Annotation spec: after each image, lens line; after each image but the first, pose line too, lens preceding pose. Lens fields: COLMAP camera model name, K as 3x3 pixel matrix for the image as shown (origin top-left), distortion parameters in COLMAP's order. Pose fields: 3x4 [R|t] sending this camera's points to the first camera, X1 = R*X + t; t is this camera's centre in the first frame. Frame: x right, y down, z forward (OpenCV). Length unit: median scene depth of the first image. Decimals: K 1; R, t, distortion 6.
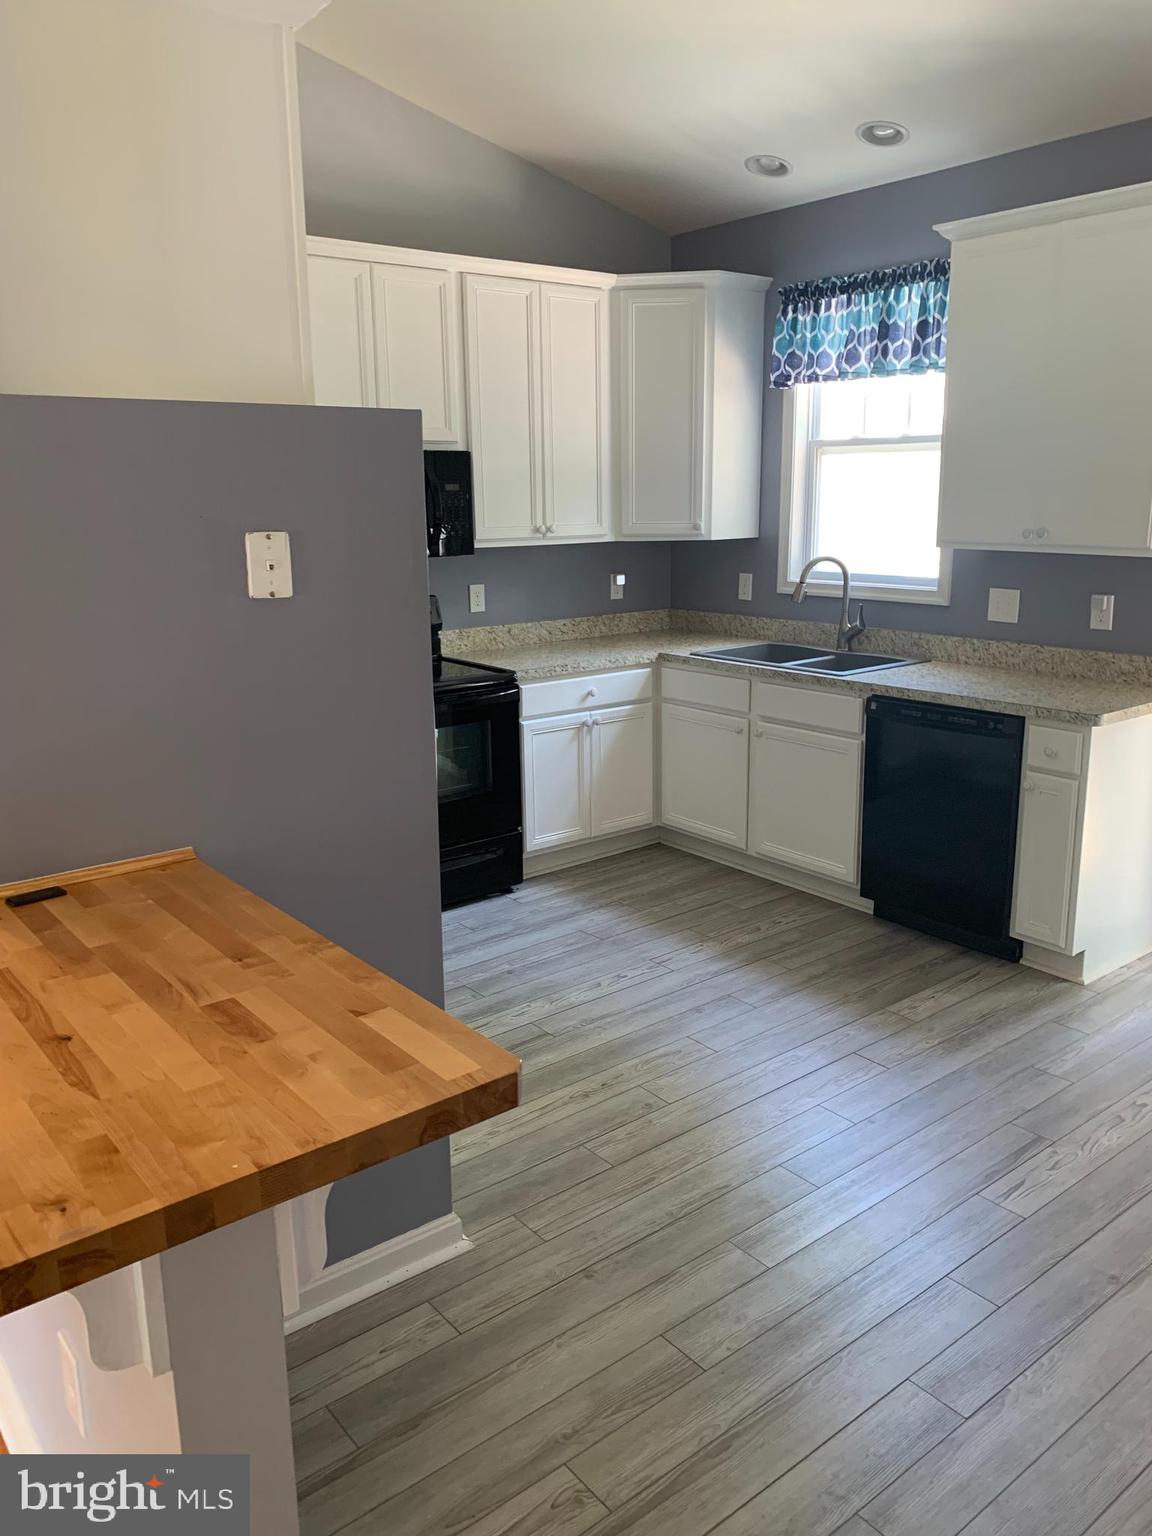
lens RADIAL K [[1180.0, 0, 576.0], [0, 1180.0, 768.0], [0, 0, 1]] dist [0.028659, -0.083284]
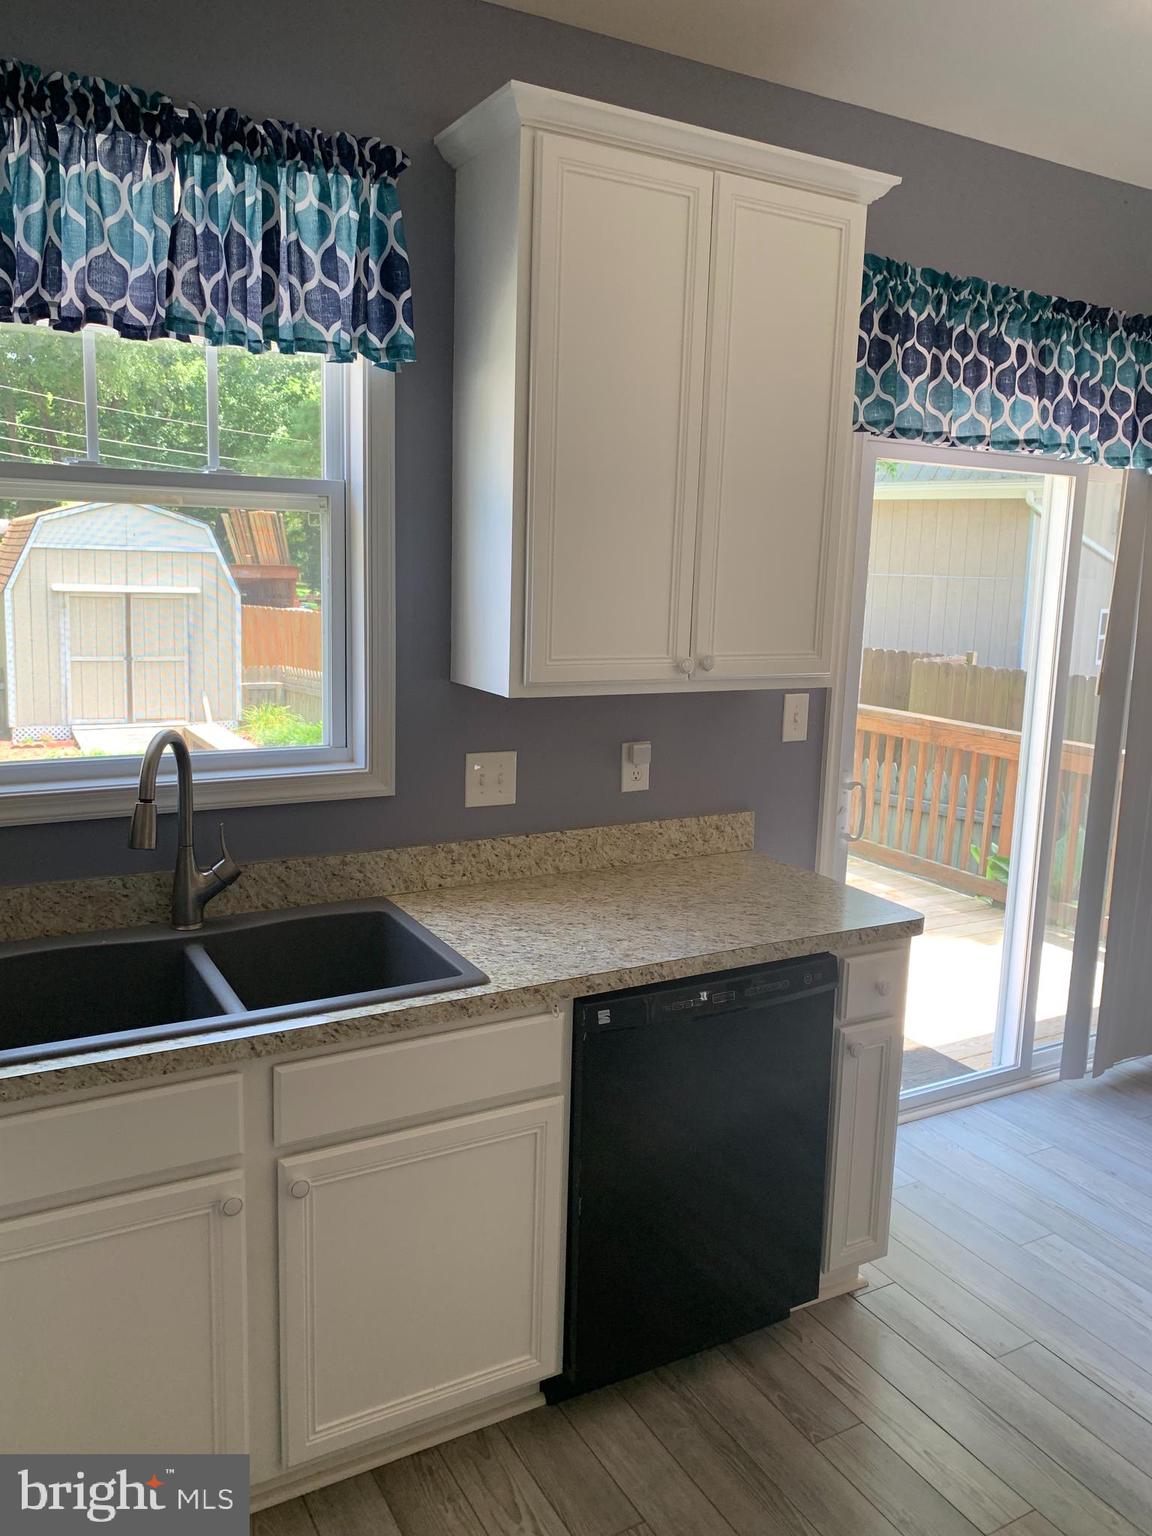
lens RADIAL K [[1194.1, 0, 626.3], [0, 1194.1, 740.2], [0, 0, 1]] dist [0.005837, 0.001343]
pose [[0.131922, -0.130566, 0.982624, -0.215980], [0.200590, 0.974295, 0.102529, -0.204454], [-0.970752, 0.183578, 0.154722, 0.840873]]
